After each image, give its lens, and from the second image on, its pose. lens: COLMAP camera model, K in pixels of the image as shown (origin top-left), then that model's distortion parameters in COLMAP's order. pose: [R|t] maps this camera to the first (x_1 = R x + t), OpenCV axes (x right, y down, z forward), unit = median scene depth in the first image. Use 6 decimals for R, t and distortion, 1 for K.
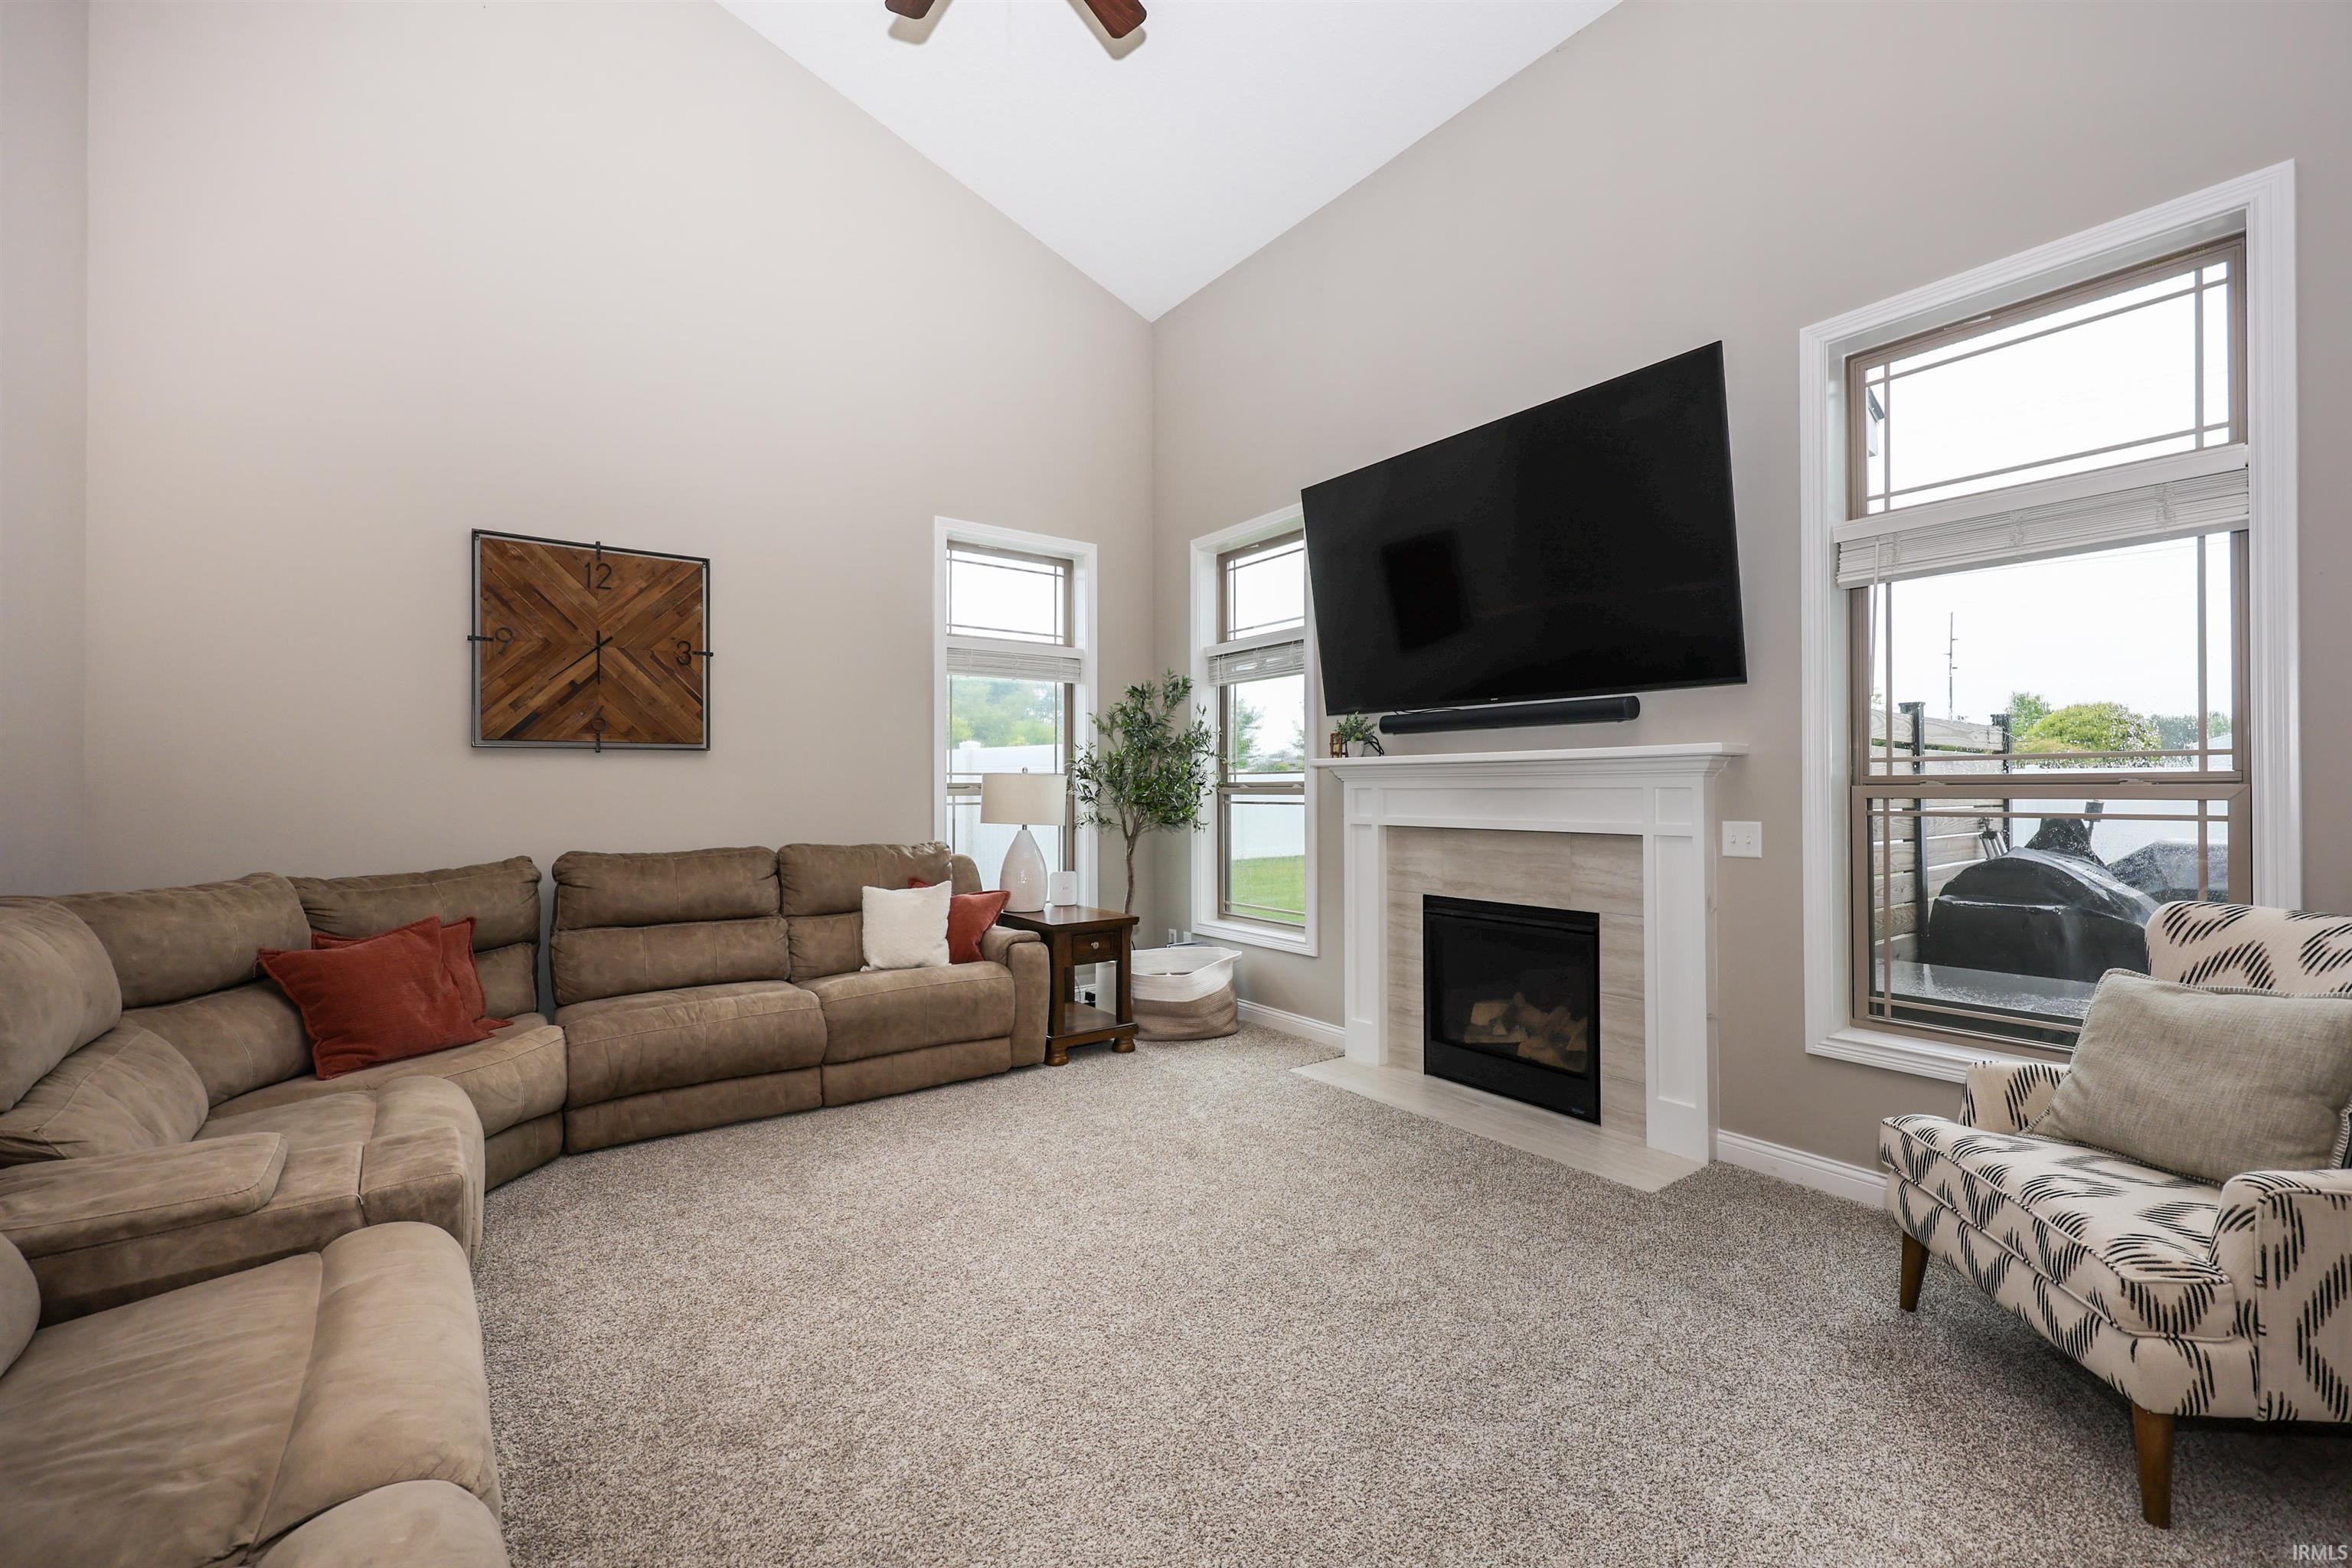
lens RADIAL K [[951.5, 0, 1161.6], [0, 951.5, 784.1], [0, 0, 1]] dist [-0.001164, 0.001381]
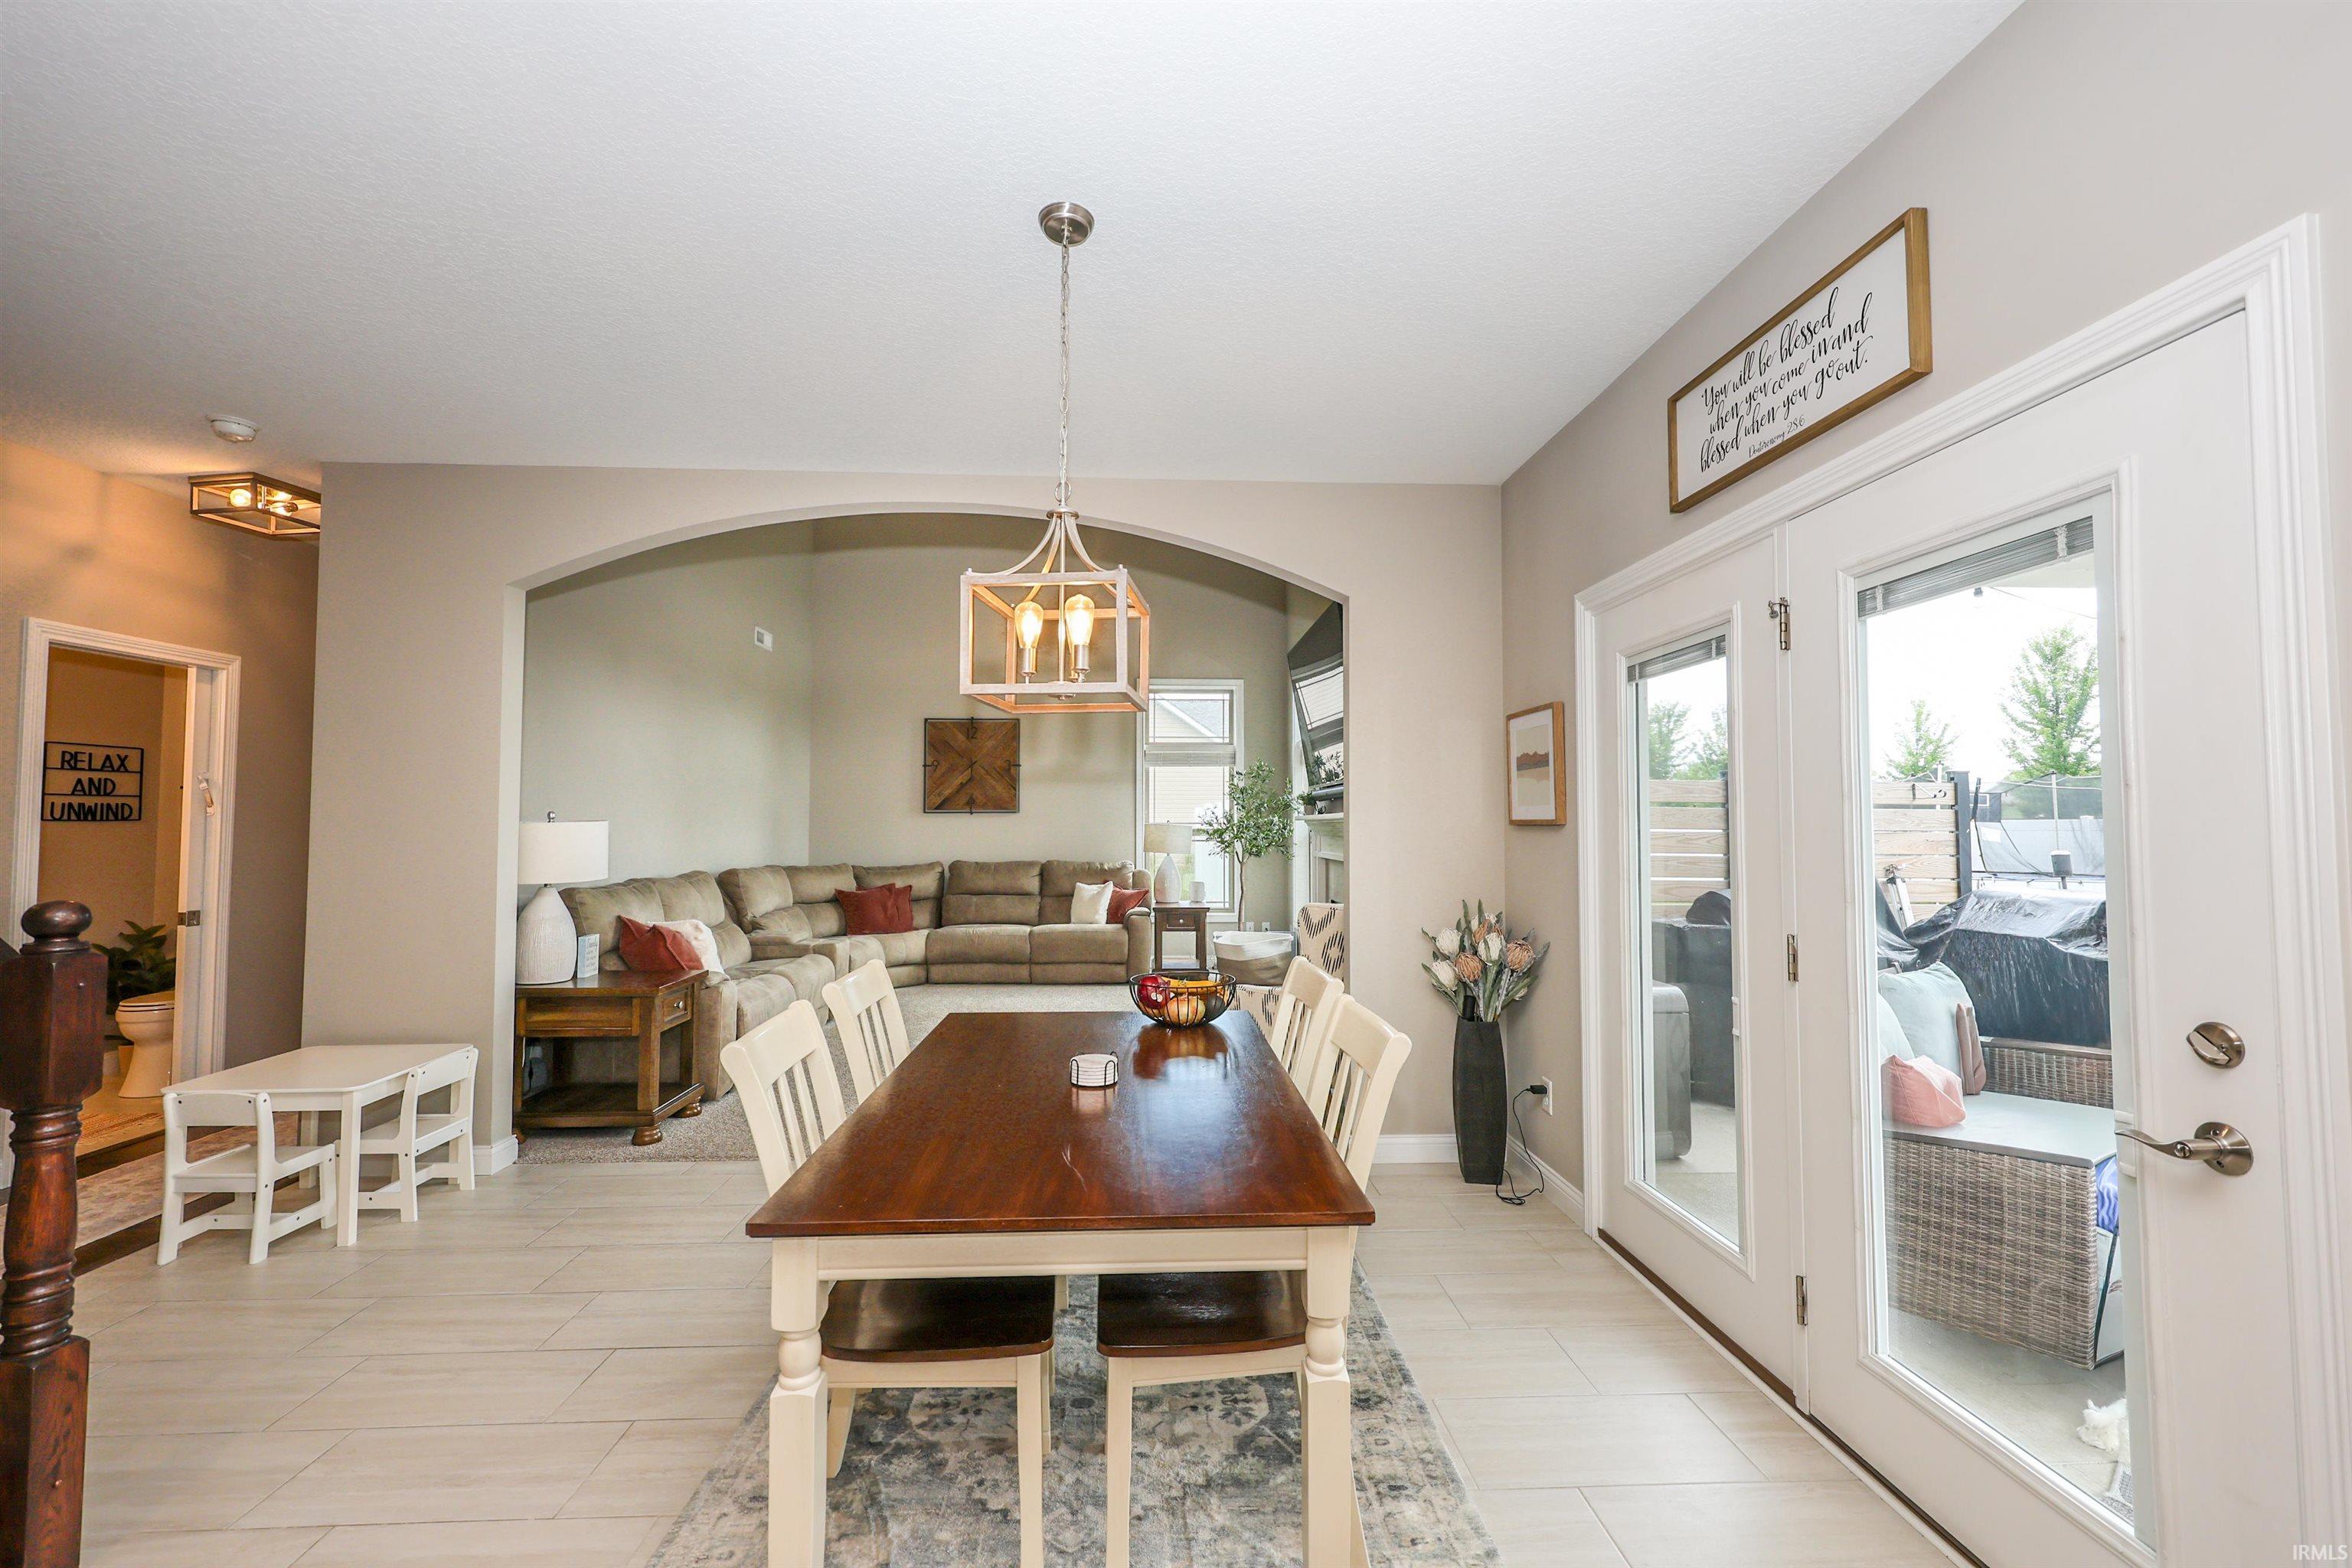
lens RADIAL K [[951.5, 0, 1178.4], [0, 951.5, 787.2], [0, 0, 1]] dist [-0.001164, 0.001381]
pose [[0.834356, -0.019176, -0.550893, 0.998572], [-0.000034, 0.999393, -0.034840, -0.021312], [0.551226, 0.029088, 0.833849, -0.546863]]
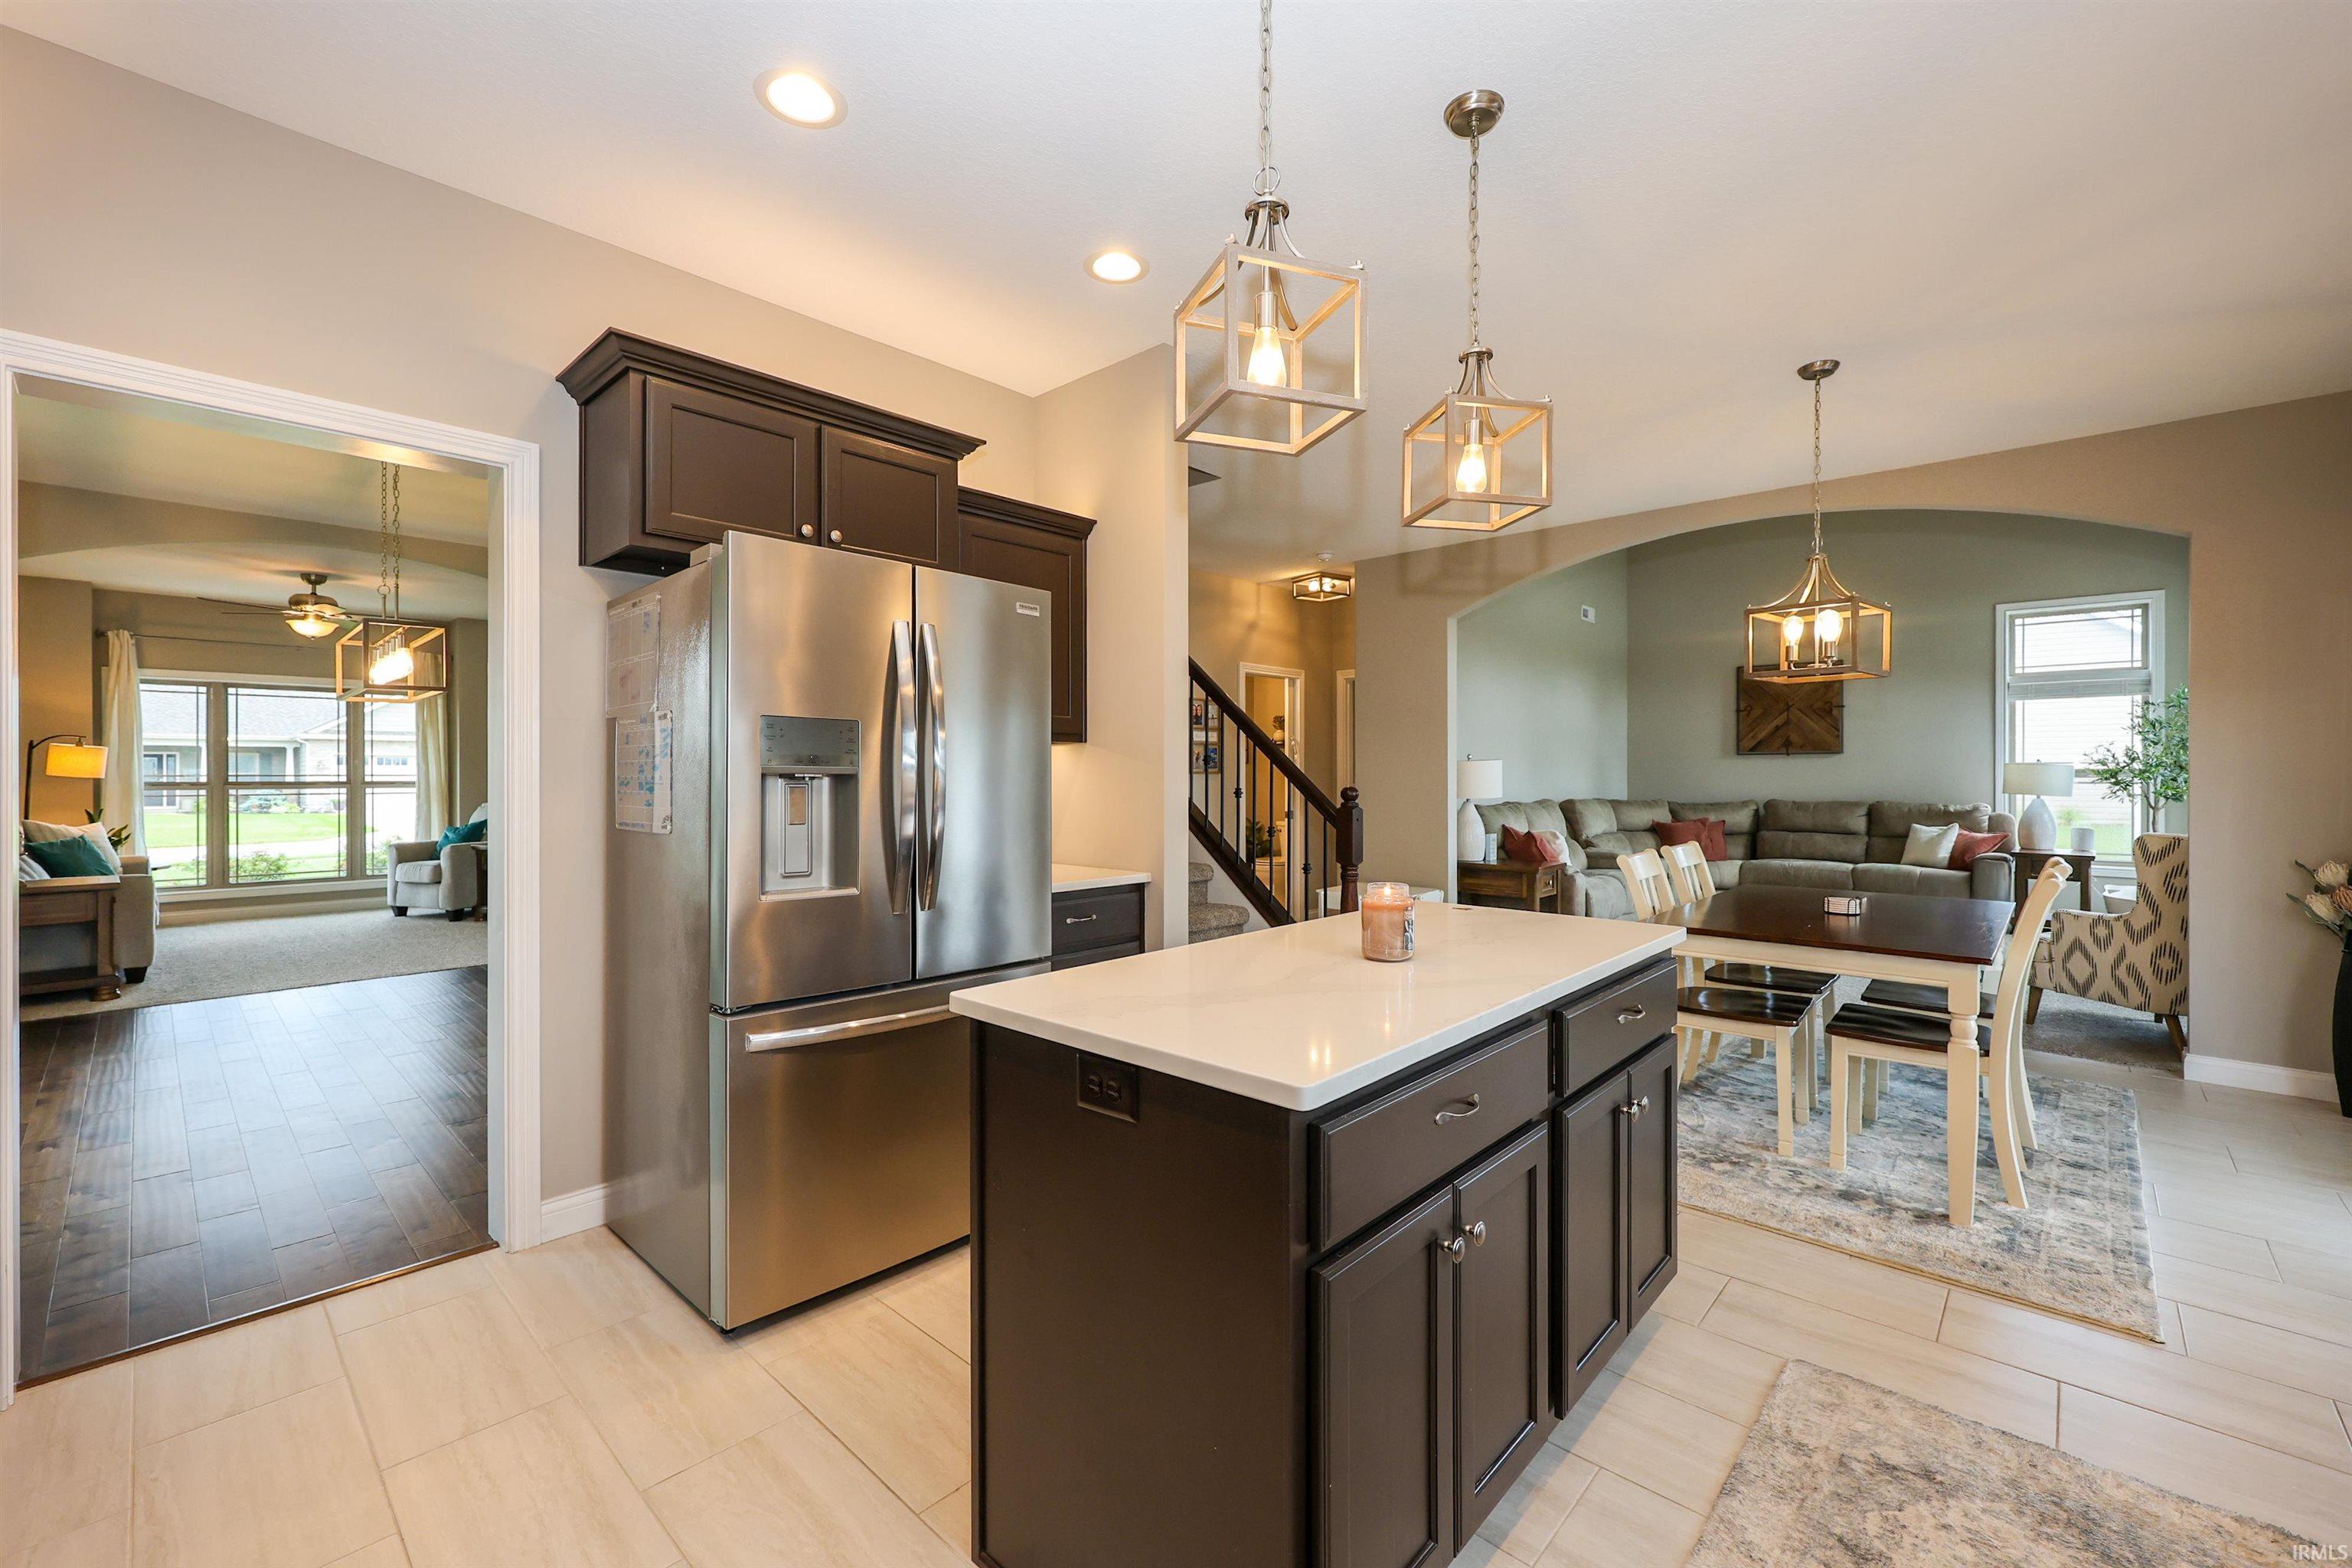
lens RADIAL K [[951.5, 0, 1176.9], [0, 951.5, 771.0], [0, 0, 1]] dist [-0.001164, 0.001381]
pose [[0.185475, 0.001287, -0.982648, 1.373493], [0.003589, 0.999992, 0.001987, -0.007700], [0.982642, -0.003895, 0.185469, -0.854097]]
